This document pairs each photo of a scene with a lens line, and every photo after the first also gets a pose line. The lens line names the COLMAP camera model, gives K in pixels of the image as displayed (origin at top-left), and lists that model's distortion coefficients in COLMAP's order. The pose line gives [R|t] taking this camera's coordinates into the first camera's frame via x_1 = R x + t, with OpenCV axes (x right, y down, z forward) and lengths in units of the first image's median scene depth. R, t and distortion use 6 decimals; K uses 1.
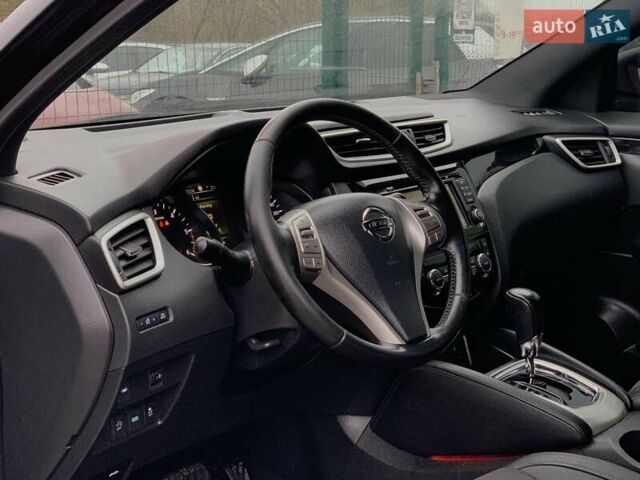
lens RADIAL K [[958.1, 0, 320.0], [0, 958.1, 240.0], [0, 0, 1]] dist [0.123562, -0.211824]
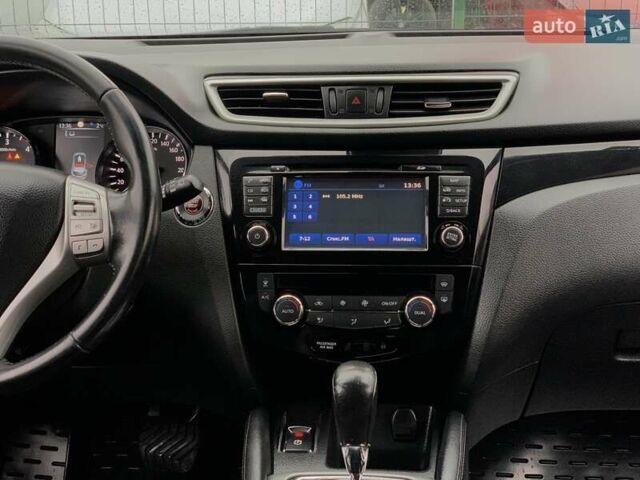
lens RADIAL K [[958.1, 0, 320.0], [0, 958.1, 240.0], [0, 0, 1]] dist [0.123562, -0.211824]
pose [[0.574157, 0.252450, -0.778854, 0.660781], [-0.150603, 0.967609, 0.202609, -0.152135], [0.804775, 0.000968, 0.593580, 0.617117]]
